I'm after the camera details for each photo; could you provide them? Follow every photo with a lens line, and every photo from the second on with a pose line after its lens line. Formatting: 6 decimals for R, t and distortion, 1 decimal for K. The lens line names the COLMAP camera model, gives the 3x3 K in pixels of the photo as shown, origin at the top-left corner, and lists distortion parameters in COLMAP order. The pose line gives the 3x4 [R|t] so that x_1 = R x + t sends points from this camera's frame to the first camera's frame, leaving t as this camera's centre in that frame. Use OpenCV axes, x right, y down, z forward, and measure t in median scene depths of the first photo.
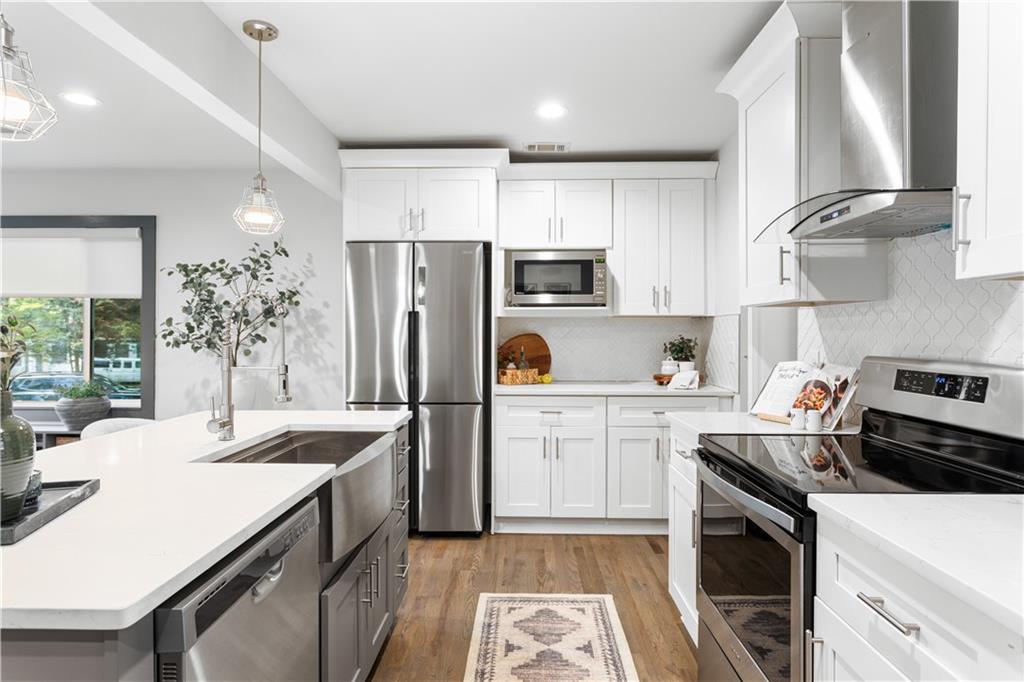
lens RADIAL K [[590.6, 0, 504.7], [0, 590.6, 335.6], [0, 0, 1]] dist [-0.008890, 0.001514]
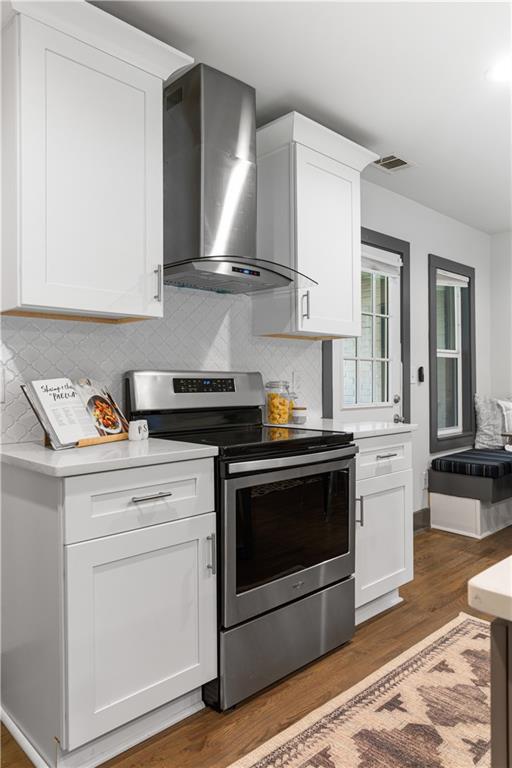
lens RADIAL K [[539.9, 0, 257.9], [0, 539.9, 382.4], [0, 0, 1]] dist [0.001040, 0.000197]
pose [[-0.721180, -0.001706, 0.692746, -0.191010], [0.004402, 0.999965, 0.007045, 0.030243], [-0.692734, 0.008131, -0.721148, 0.924327]]
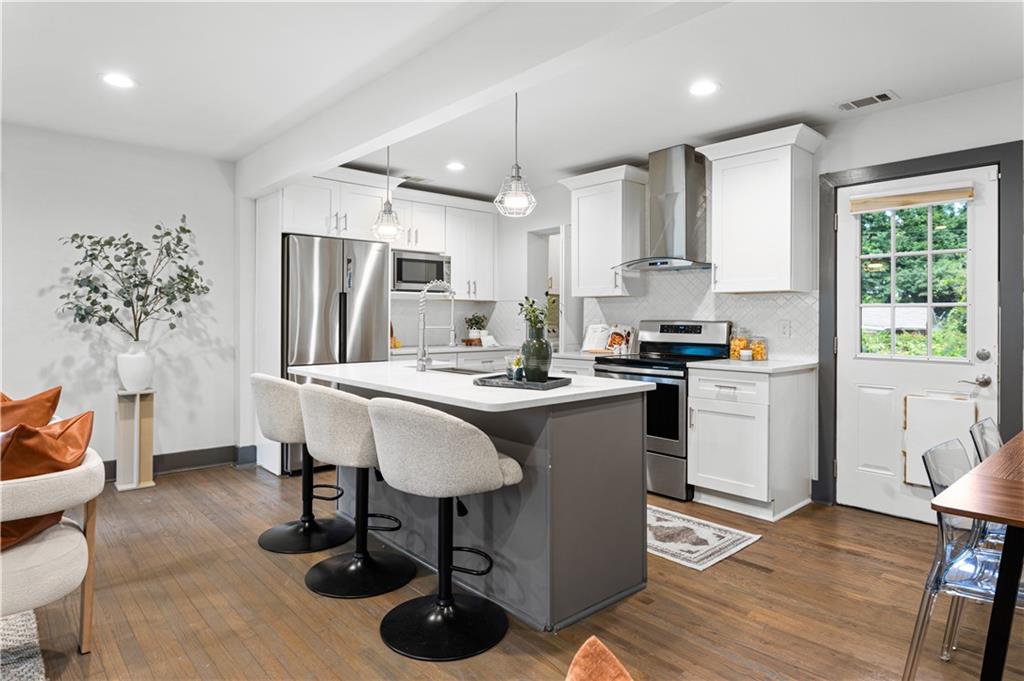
lens RADIAL K [[590.6, 0, 515.6], [0, 590.6, 315.4], [0, 0, 1]] dist [-0.008890, 0.001514]
pose [[0.714686, 0.004706, 0.699429, -0.792470], [-0.000247, 0.999979, -0.006476, 0.017458], [-0.699445, 0.004456, 0.714672, -0.189250]]
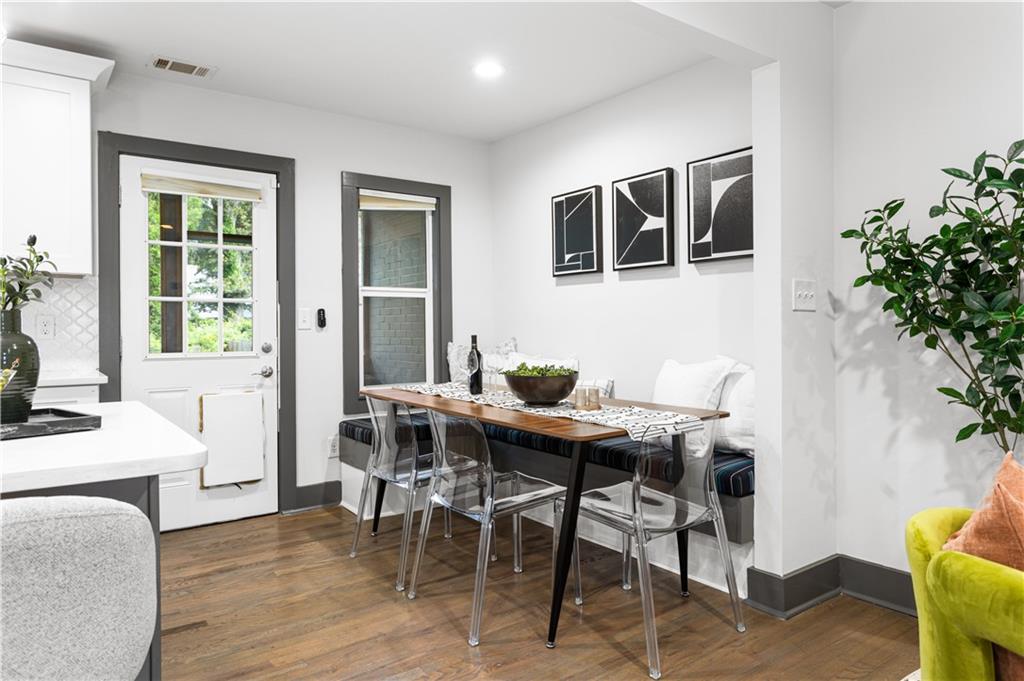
lens RADIAL K [[656.3, 0, 506.5], [0, 656.3, 332.1], [0, 0, 1]] dist [-0.009857, 0.001235]
pose [[-0.618833, -0.002562, 0.785519, -0.745604], [0.006731, 0.999941, 0.008565, 0.039353], [-0.785494, 0.010588, -0.618779, 0.315367]]
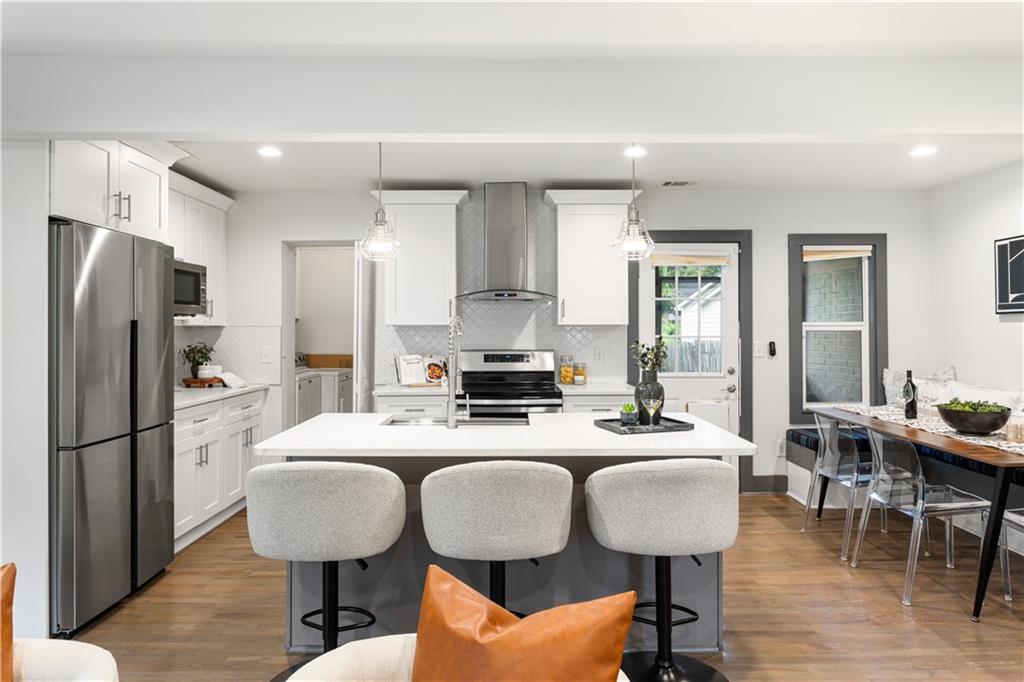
lens RADIAL K [[629.8, 0, 509.4], [0, 629.8, 328.4], [0, 0, 1]] dist [-0.012313, 0.005441]
pose [[-0.044698, 0.001077, 0.999000, -1.050032], [0.005868, 0.999982, -0.000815, -0.026086], [-0.998983, 0.005825, -0.044703, 0.522327]]
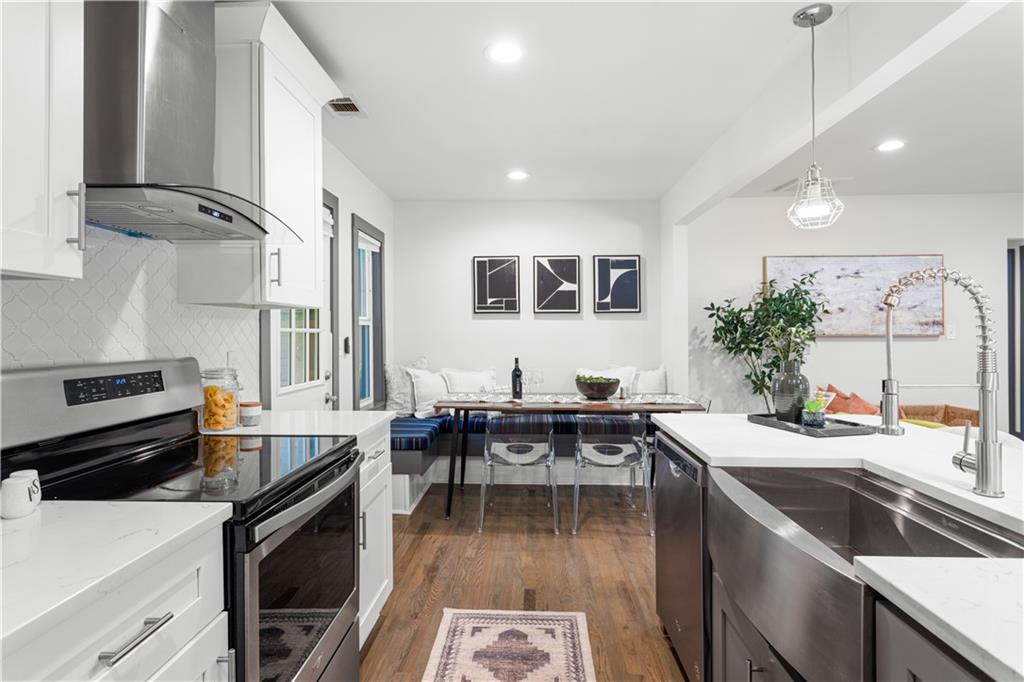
lens RADIAL K [[541.3, 0, 514.2], [0, 541.3, 331.3], [0, 0, 1]] dist [-0.005691, -0.001976]
pose [[-0.999990, 0.001075, 0.004390, 0.027398], [0.001079, 0.999999, 0.001068, -0.004894], [-0.004389, 0.001073, -0.999990, 0.893263]]
